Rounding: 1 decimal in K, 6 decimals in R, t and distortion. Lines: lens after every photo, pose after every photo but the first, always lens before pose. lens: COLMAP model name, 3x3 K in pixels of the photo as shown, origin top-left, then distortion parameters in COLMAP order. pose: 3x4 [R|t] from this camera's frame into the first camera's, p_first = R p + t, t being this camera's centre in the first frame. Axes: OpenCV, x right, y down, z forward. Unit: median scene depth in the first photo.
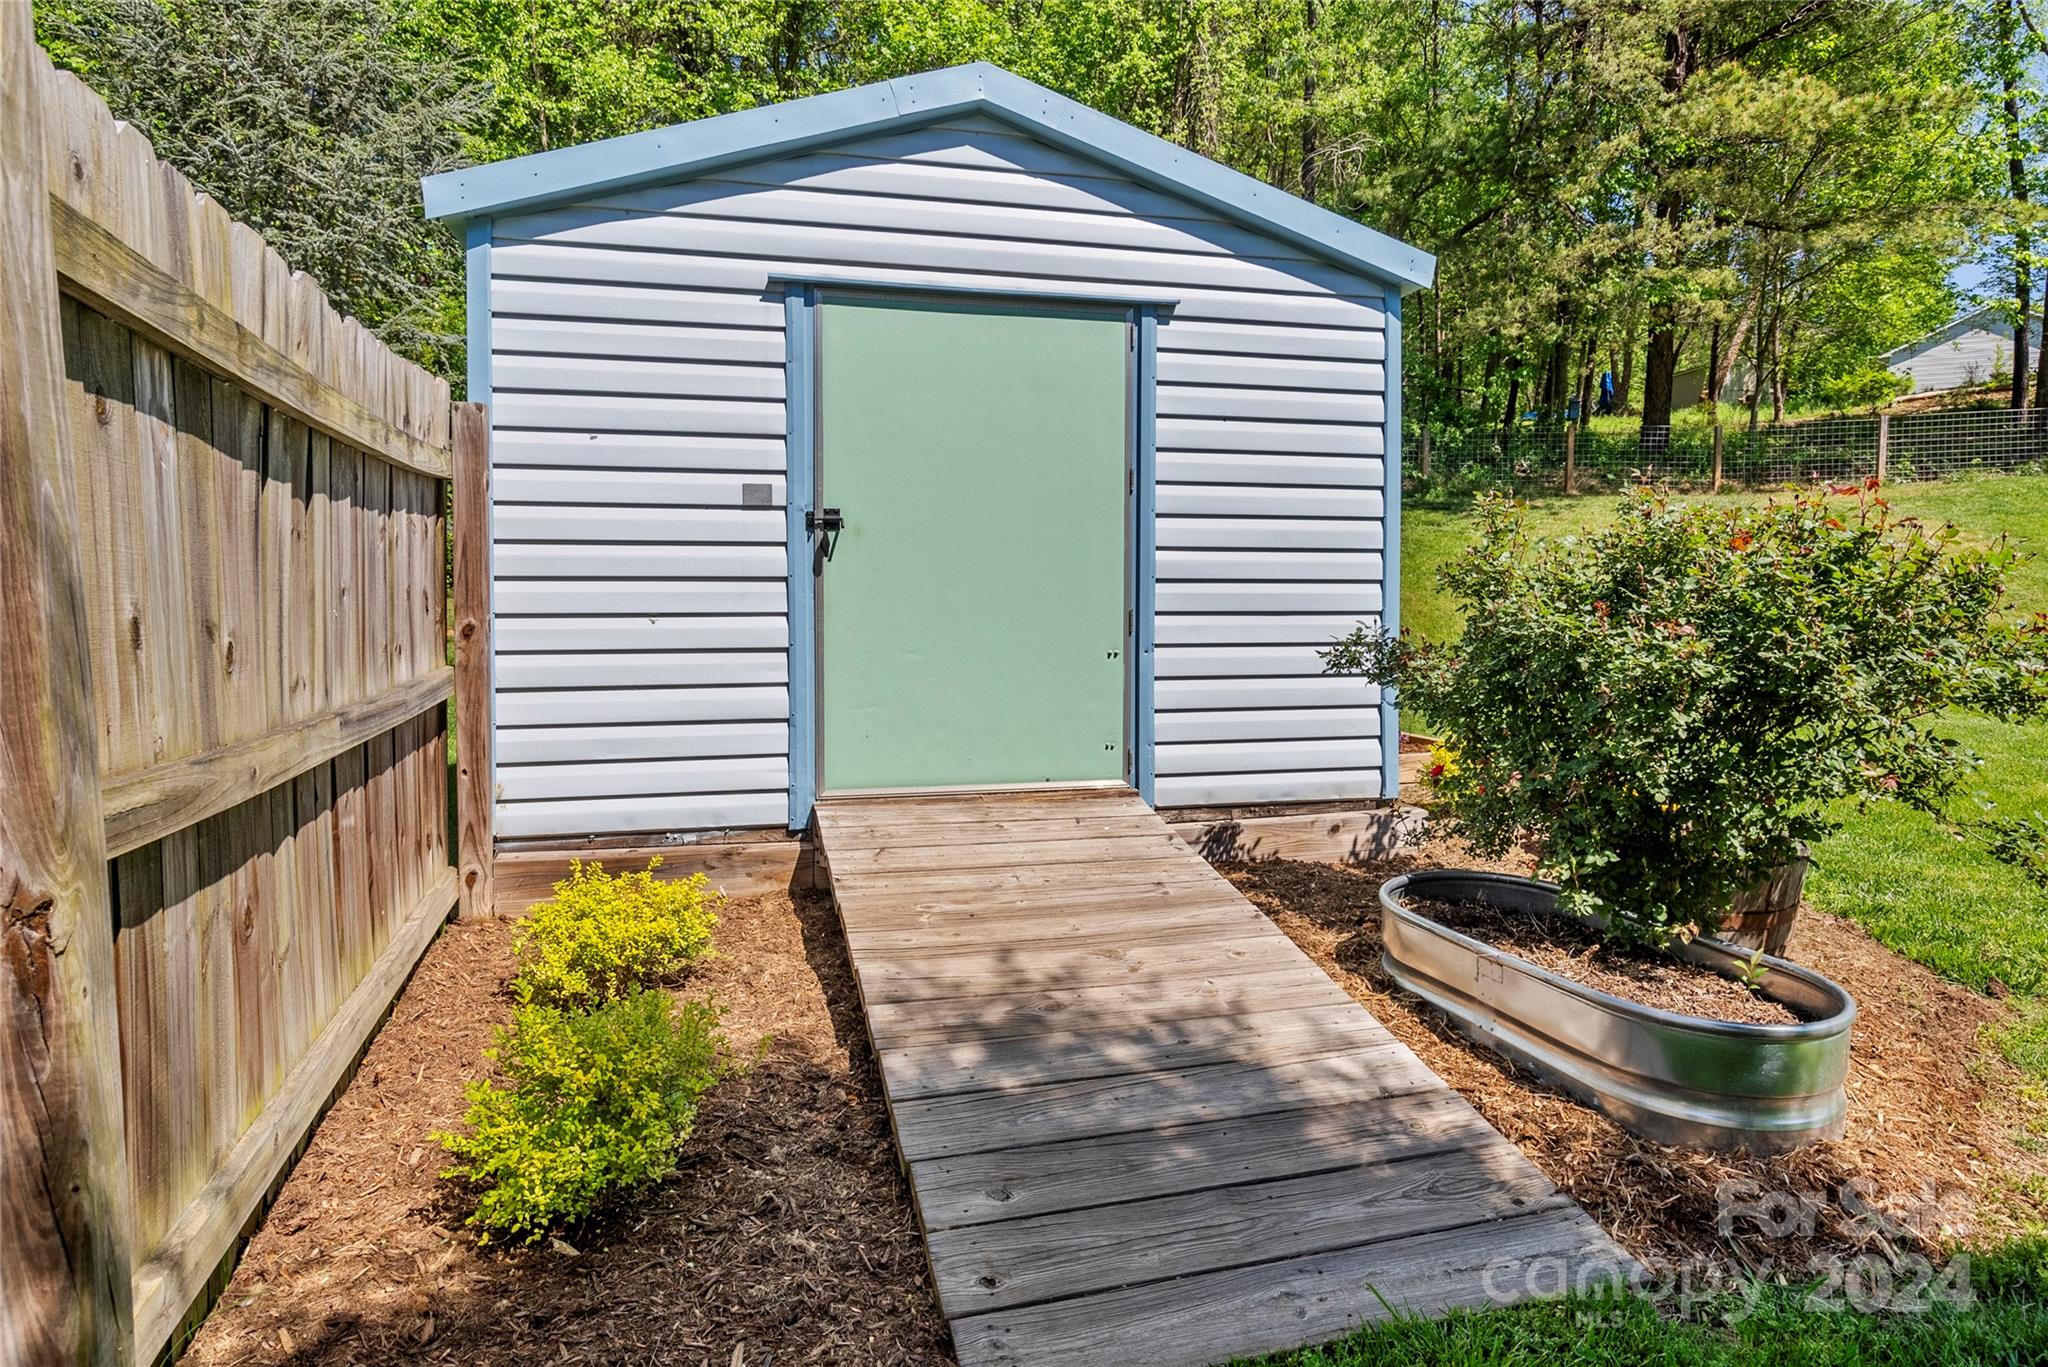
lens RADIAL K [[1151.5, 0, 1020.8], [0, 1151.5, 677.8], [0, 0, 1]] dist [0.005587, 0.000630]
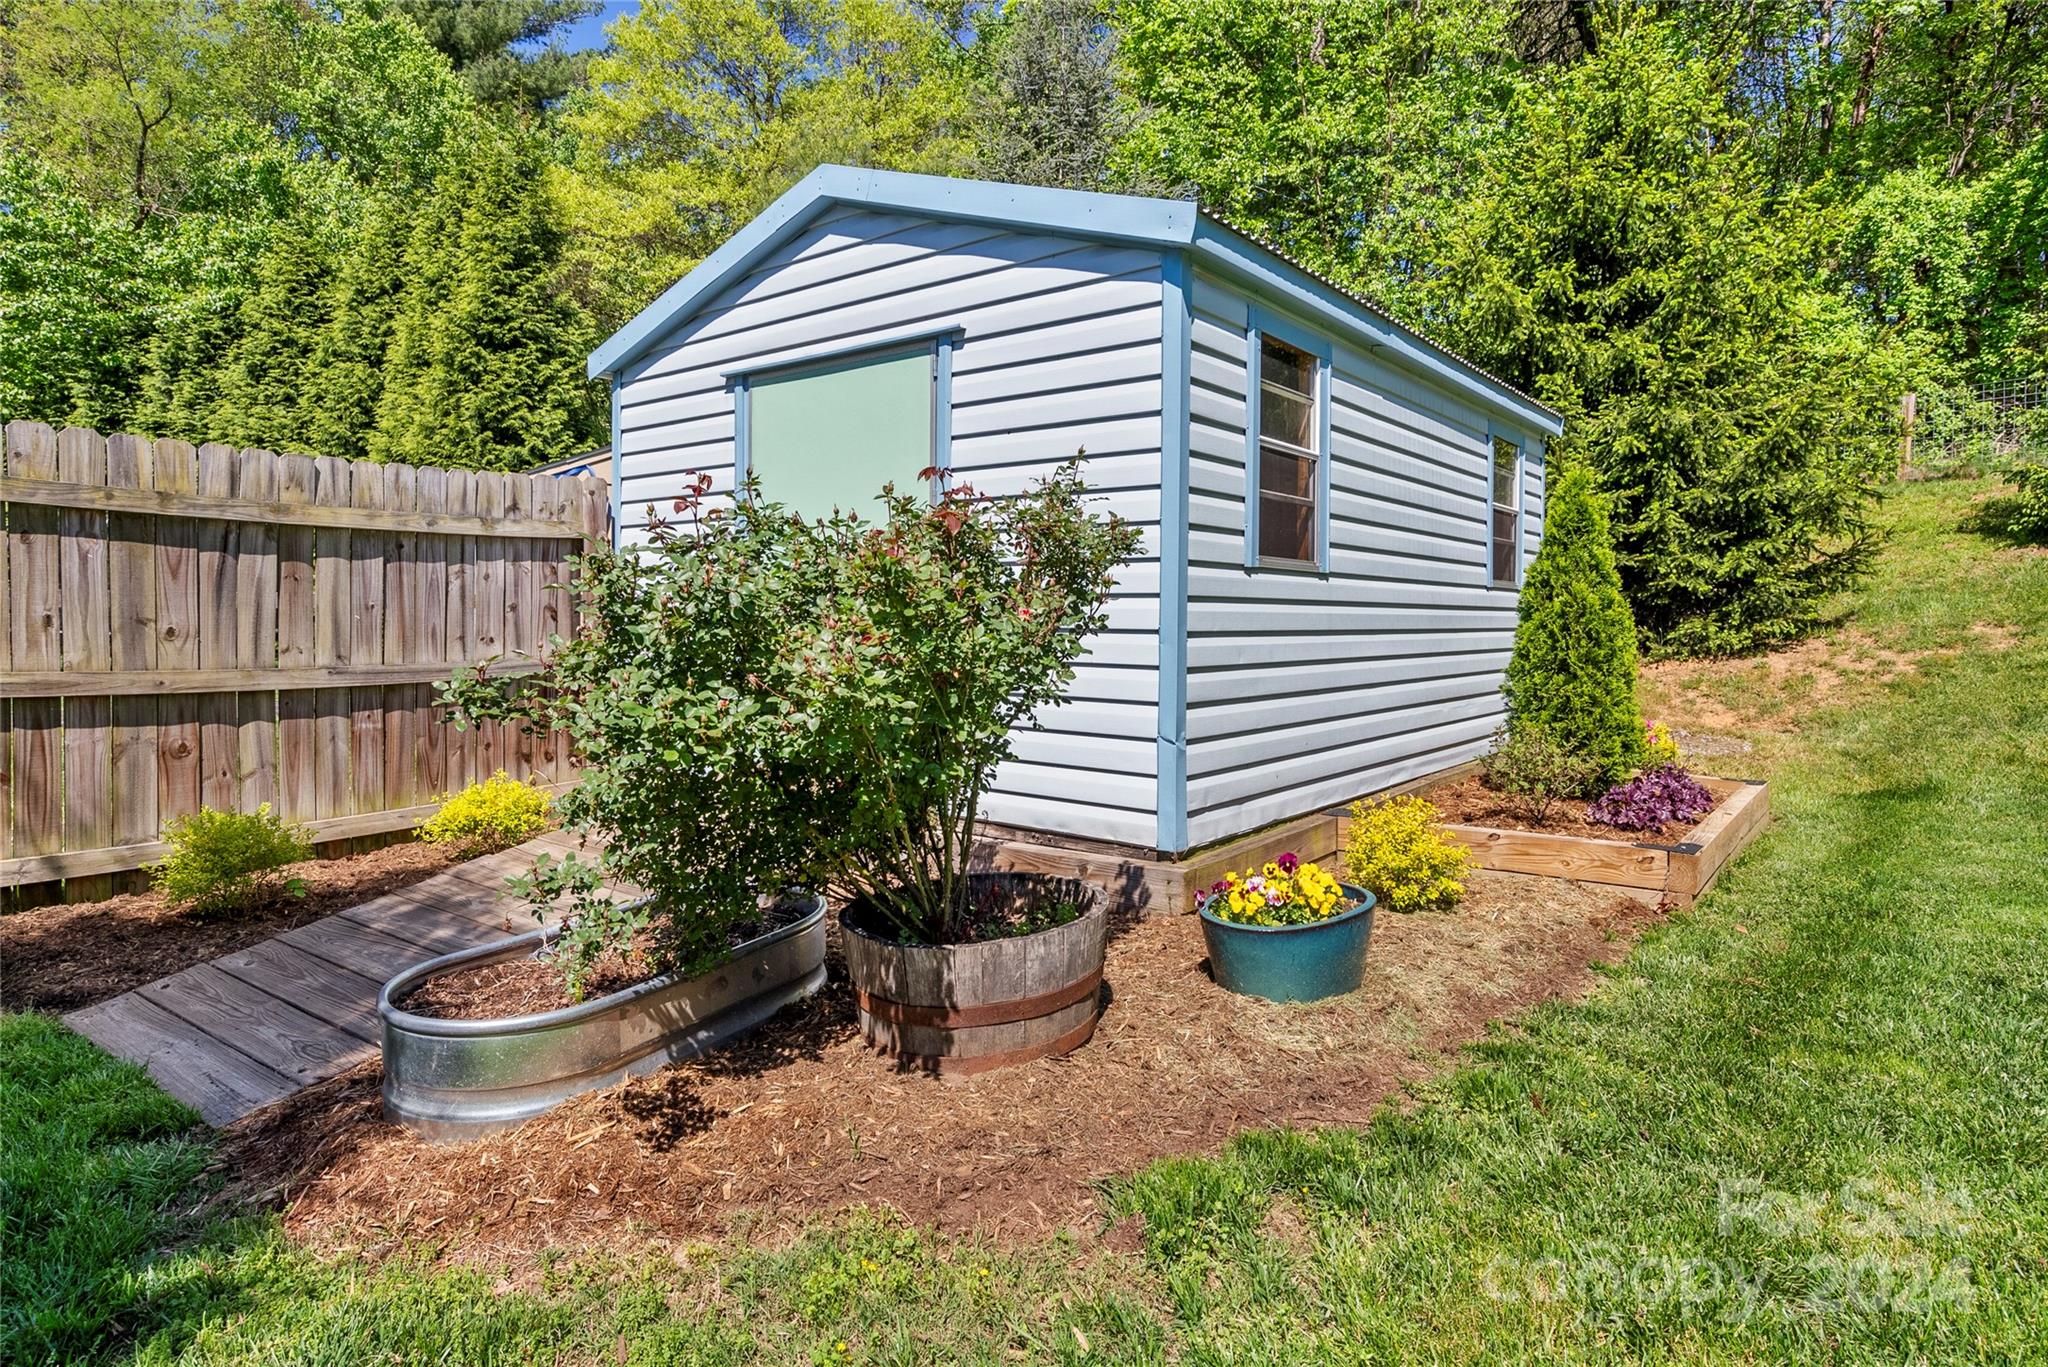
lens RADIAL K [[1151.5, 0, 1021.0], [0, 1151.5, 678.4], [0, 0, 1]] dist [0.005587, 0.000630]
pose [[0.605831, 0.048469, -0.794116, 1.004509], [-0.060918, 0.998038, 0.014442, -0.030163], [0.793258, 0.039626, 0.607595, 0.431436]]
